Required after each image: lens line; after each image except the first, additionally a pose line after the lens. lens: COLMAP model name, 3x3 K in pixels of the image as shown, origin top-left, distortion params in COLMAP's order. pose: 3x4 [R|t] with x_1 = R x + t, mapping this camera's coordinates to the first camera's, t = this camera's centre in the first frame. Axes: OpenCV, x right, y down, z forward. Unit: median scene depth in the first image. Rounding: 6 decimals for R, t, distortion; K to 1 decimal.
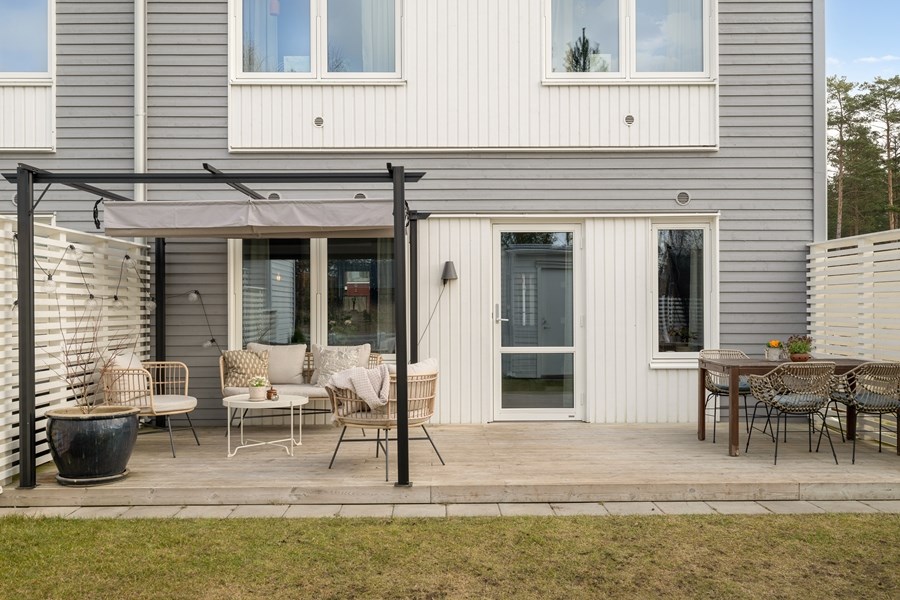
lens RADIAL K [[791.8, 0, 450.0], [0, 791.8, 300.0], [0, 0, 1]] dist [0.003856, 0.002633]
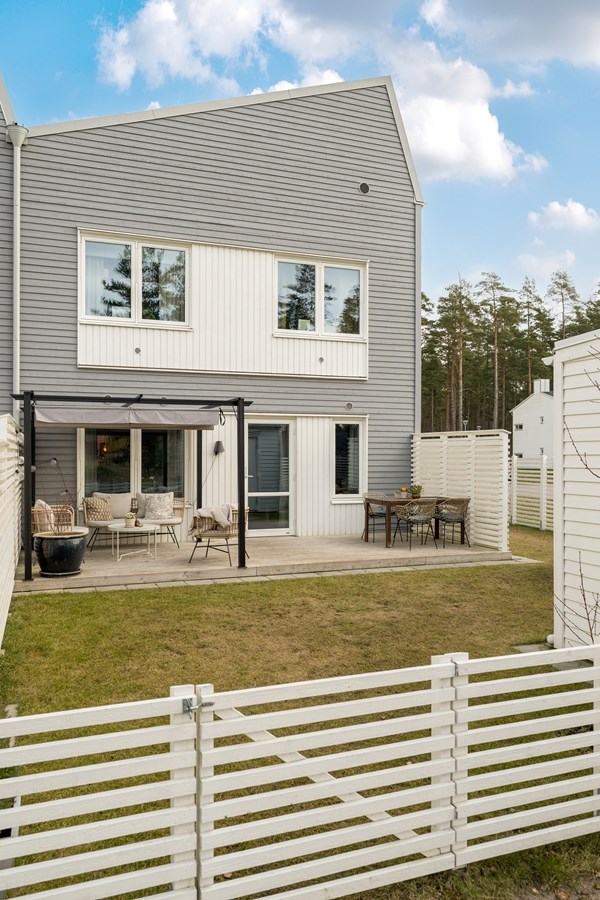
lens RADIAL K [[690.6, 0, 300.0], [0, 690.6, 450.0], [0, 0, 1]] dist [-0.000314, 0.000318]
pose [[0.937362, 0.008019, 0.348265, -0.341091], [-0.008935, 0.999960, 0.001023, -0.032765], [-0.348243, -0.004070, 0.937396, -0.396662]]
